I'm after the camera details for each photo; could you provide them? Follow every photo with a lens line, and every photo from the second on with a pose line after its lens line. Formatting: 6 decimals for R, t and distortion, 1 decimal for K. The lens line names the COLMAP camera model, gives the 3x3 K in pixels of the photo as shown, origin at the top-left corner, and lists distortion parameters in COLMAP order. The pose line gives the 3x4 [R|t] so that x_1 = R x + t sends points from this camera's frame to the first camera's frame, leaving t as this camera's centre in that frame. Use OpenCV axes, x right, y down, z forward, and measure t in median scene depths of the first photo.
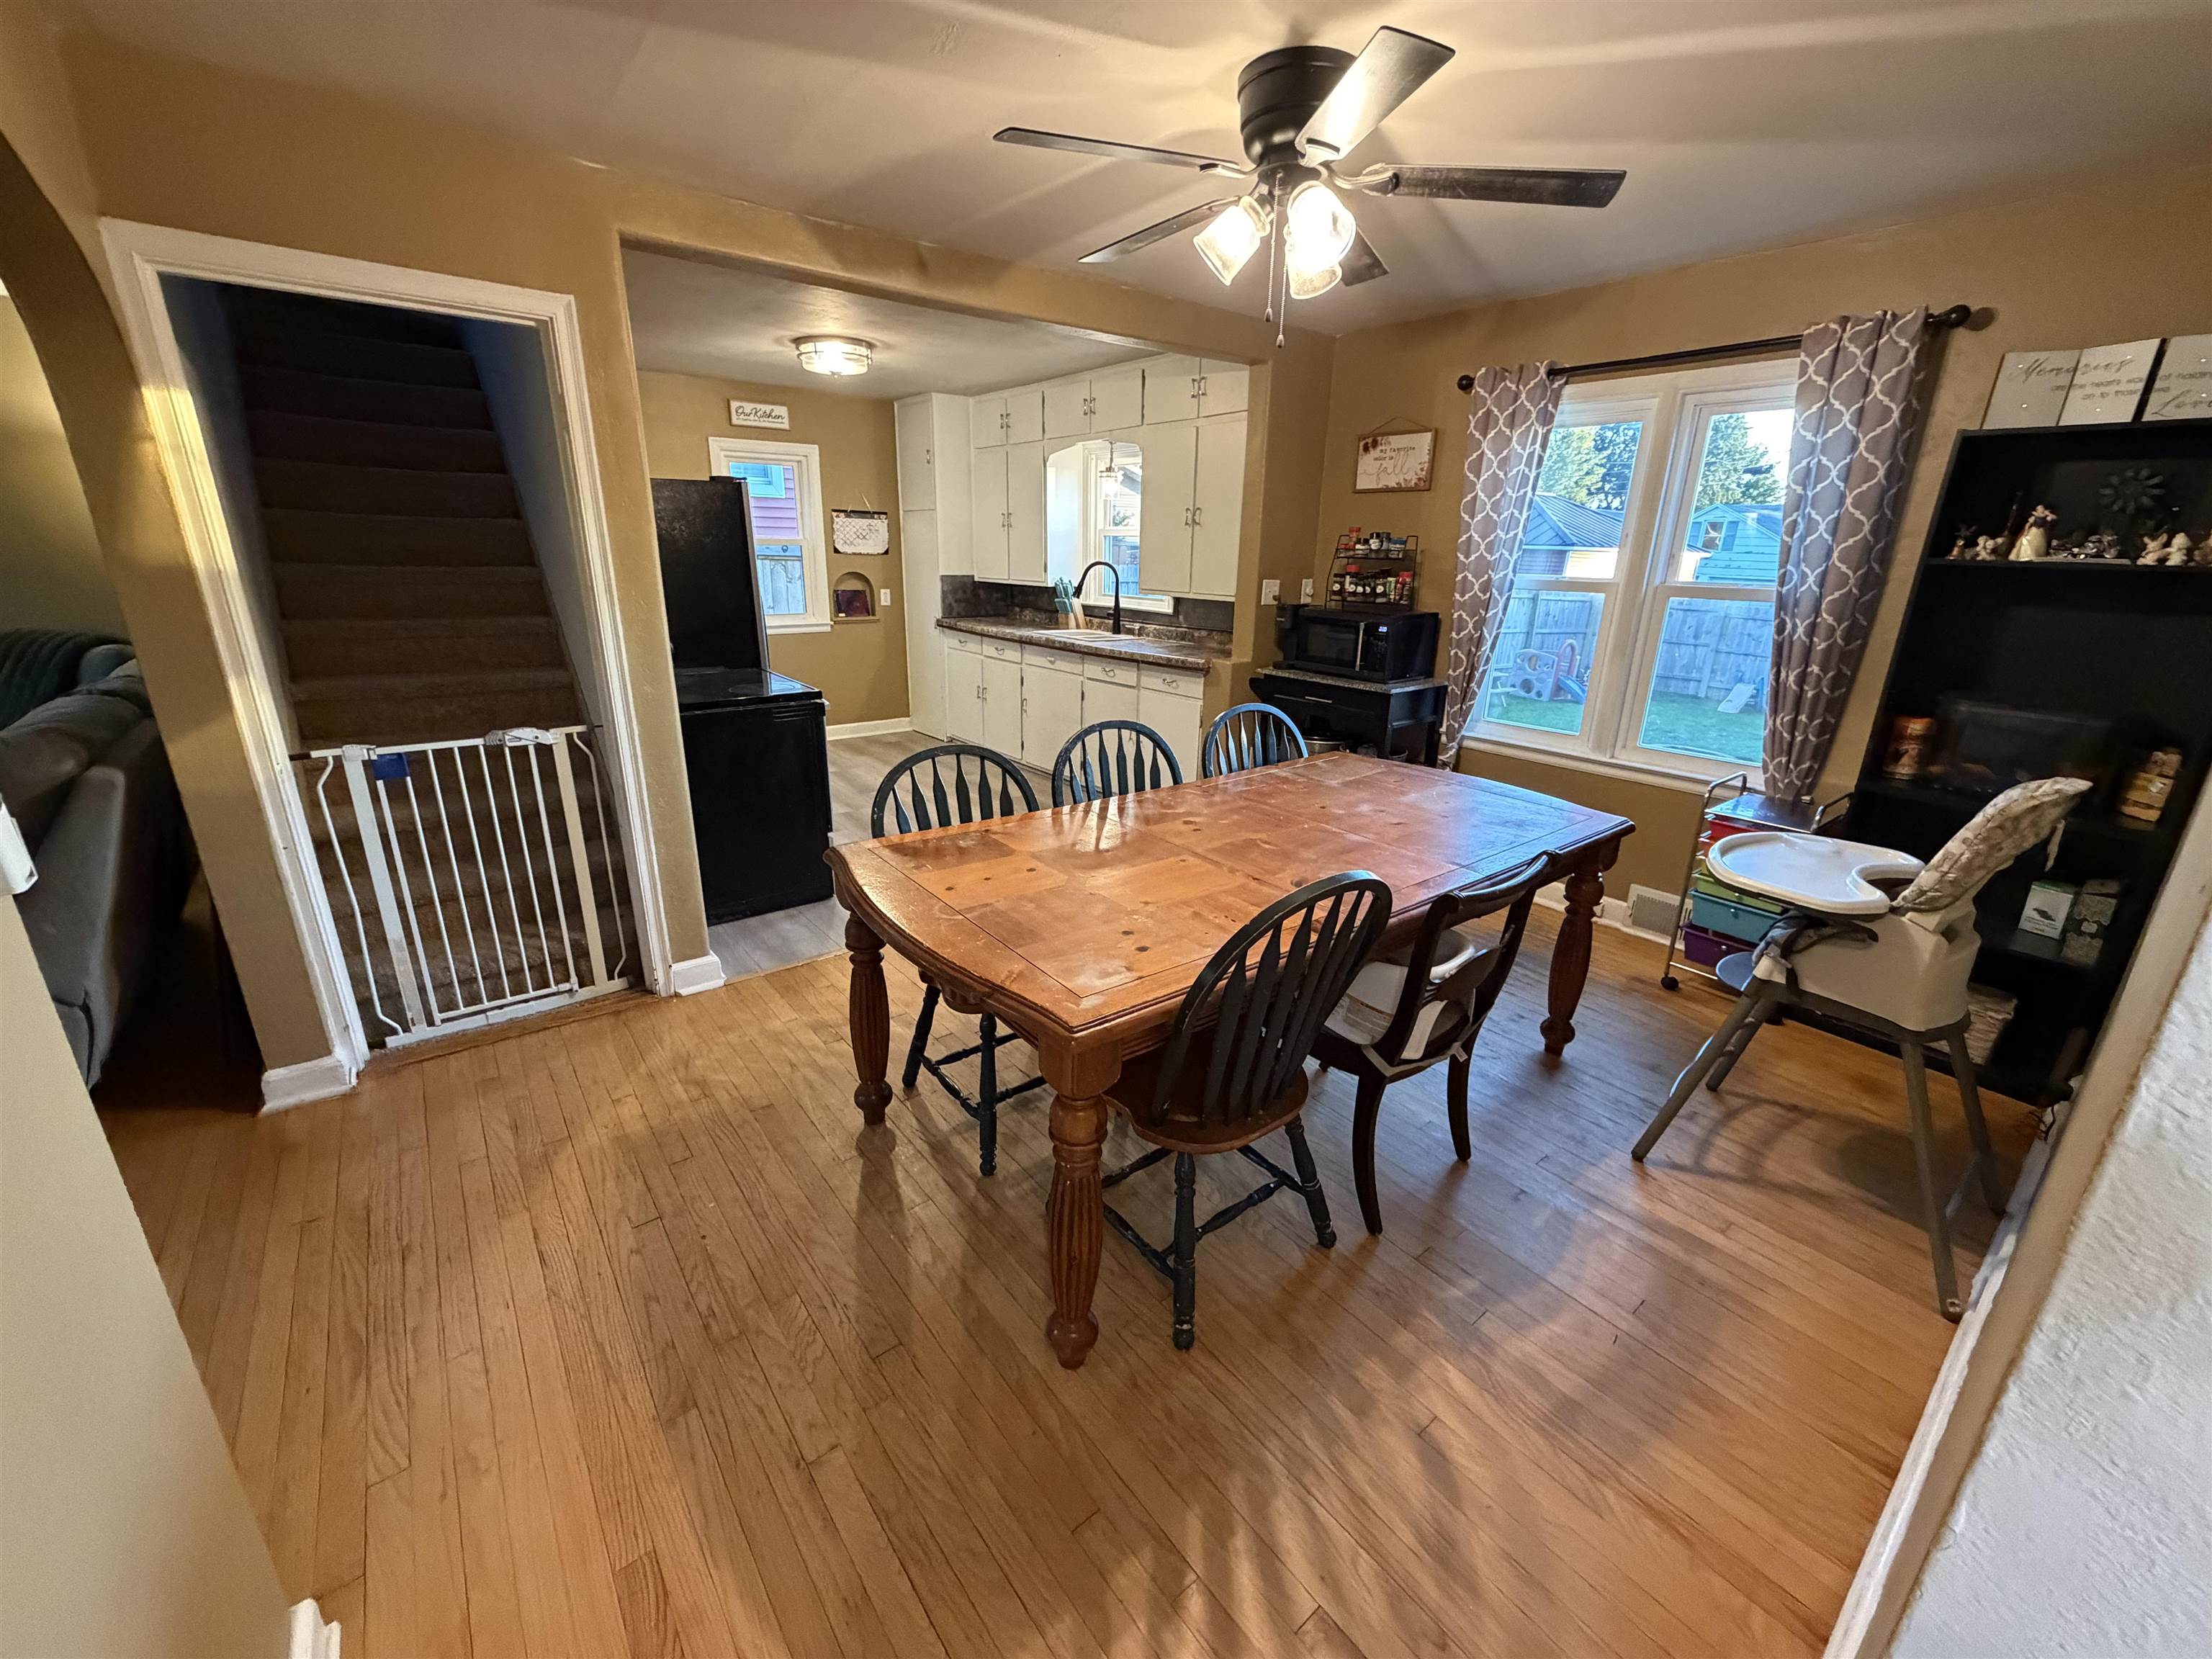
lens RADIAL K [[880.1, 0, 1101.3], [0, 880.1, 829.7], [0, 0, 1]] dist [0.001283, 0.000331]
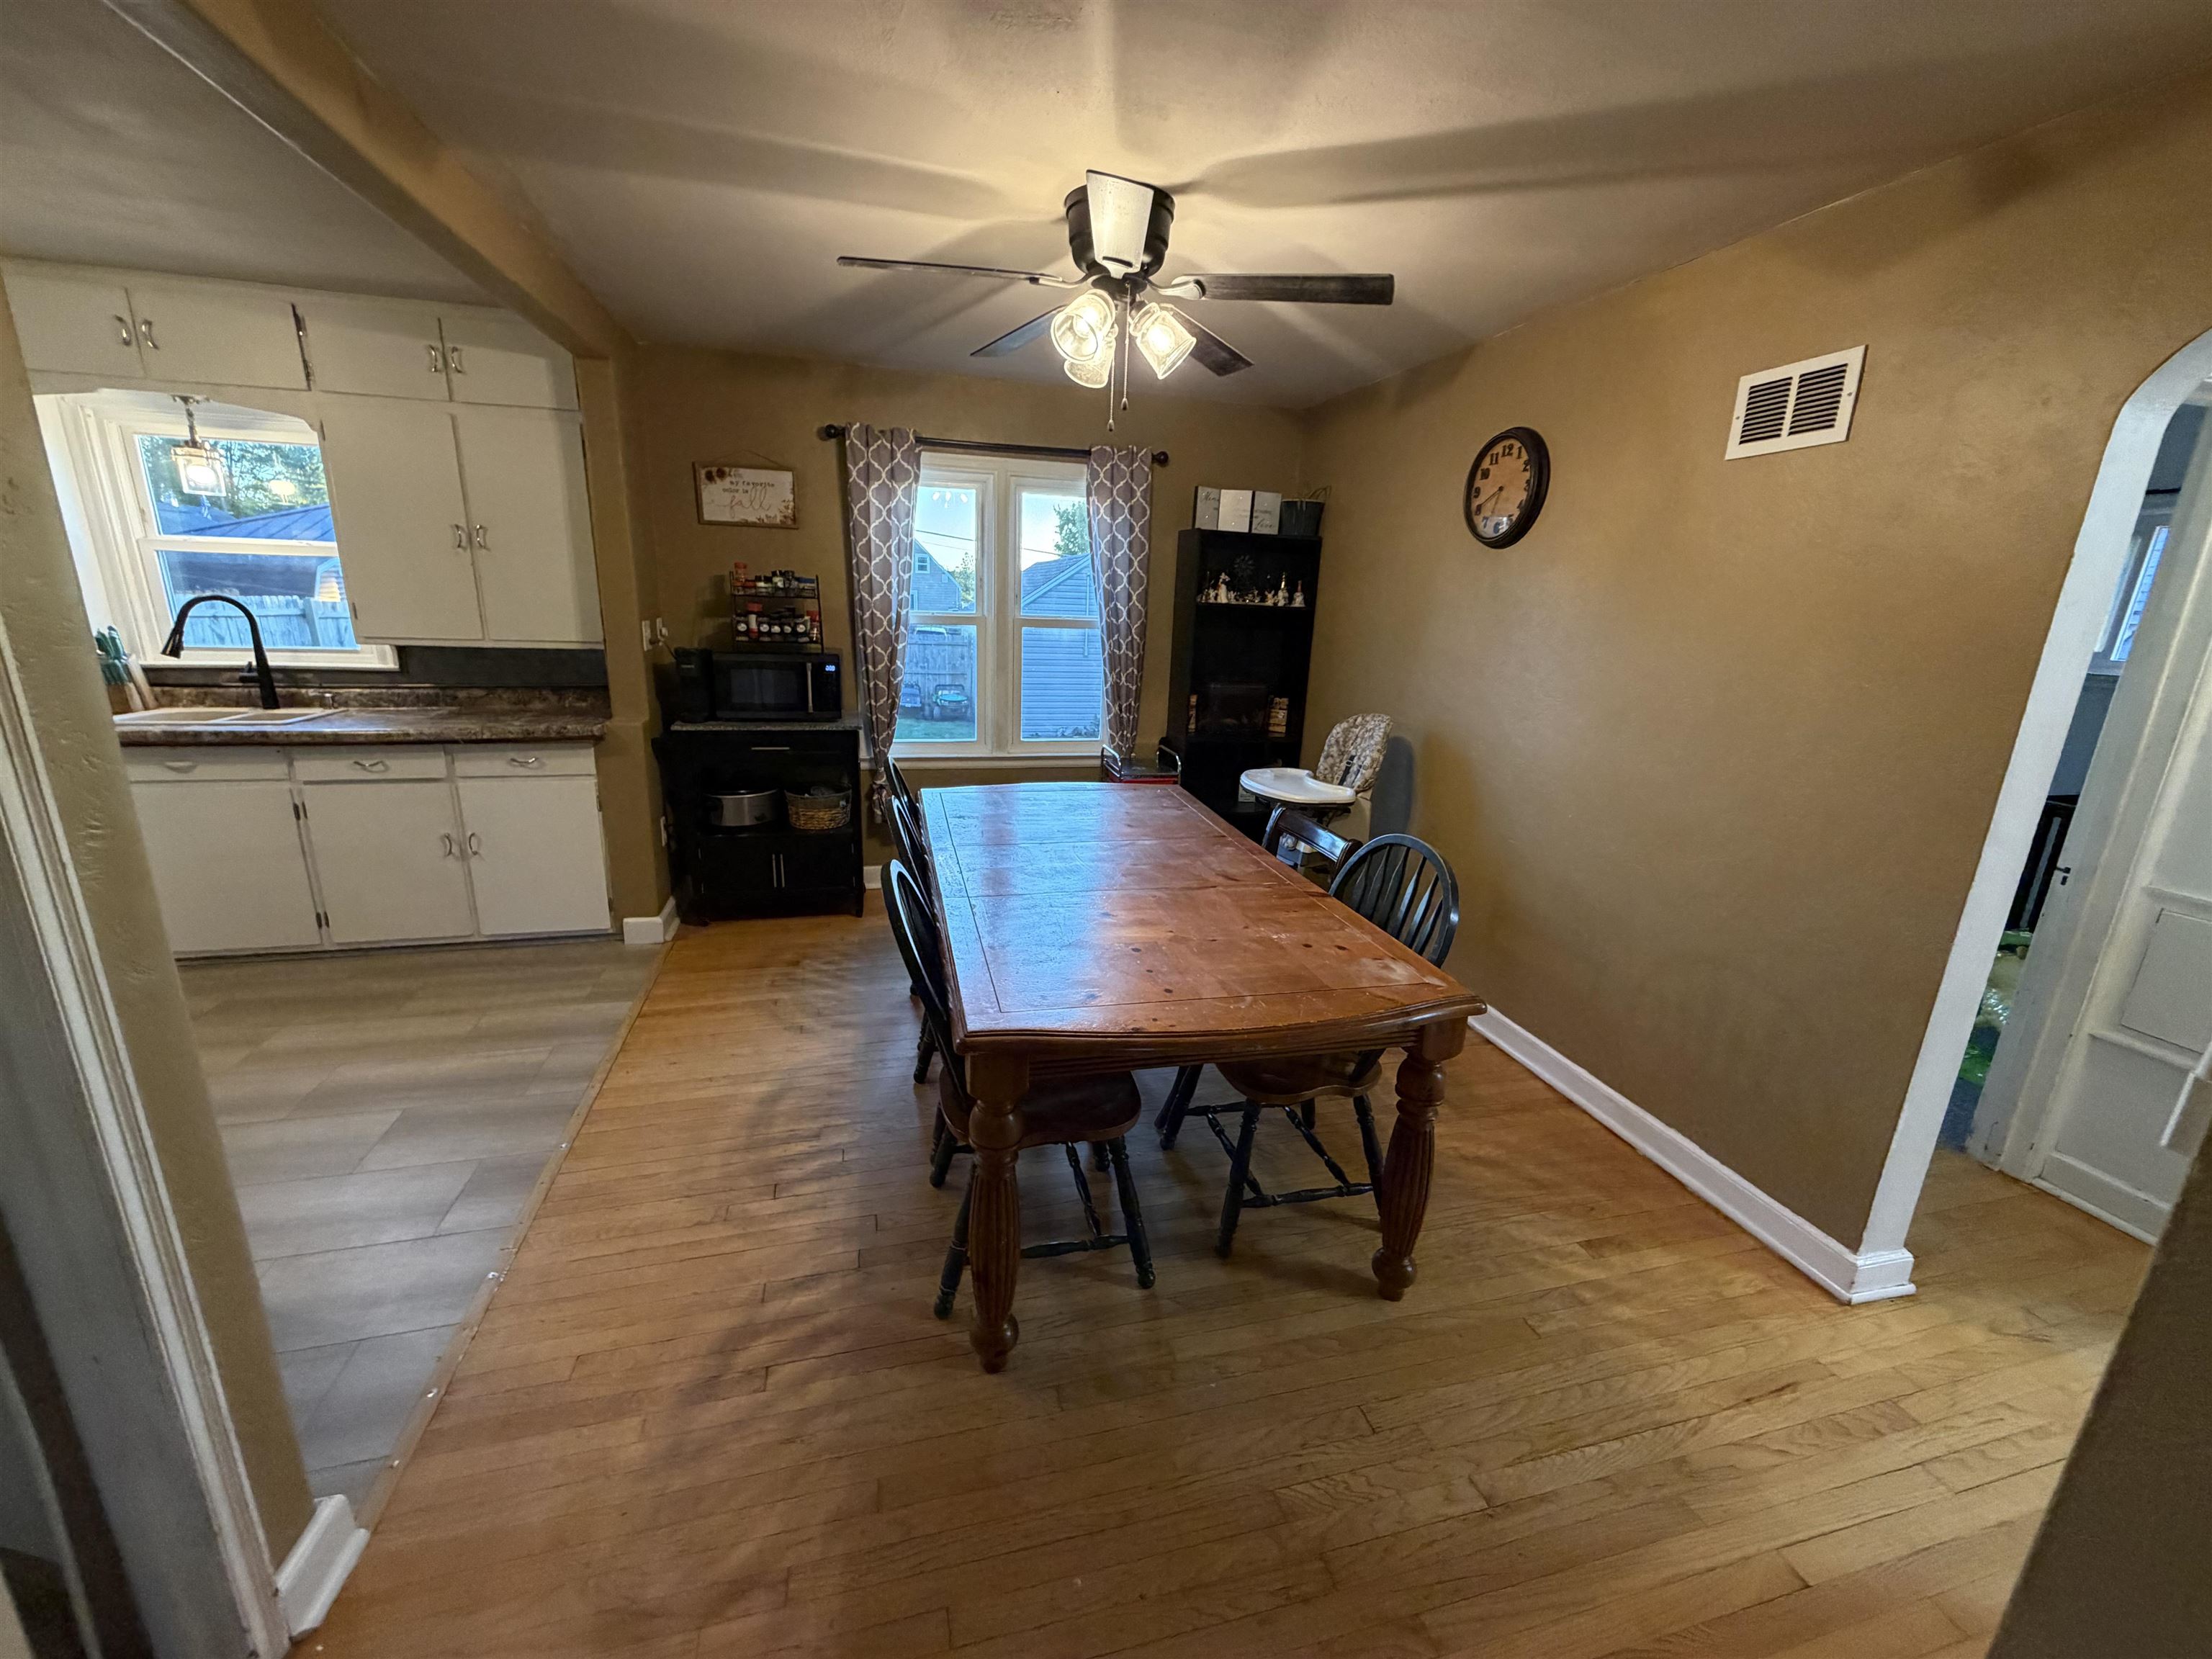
lens RADIAL K [[880.1, 0, 1105.1], [0, 880.1, 829.4], [0, 0, 1]] dist [0.001283, 0.000331]
pose [[0.397237, -0.244155, 0.884642, -0.463804], [0.254621, 0.955437, 0.149360, -0.117977], [-0.881687, 0.165917, 0.441702, 0.302393]]
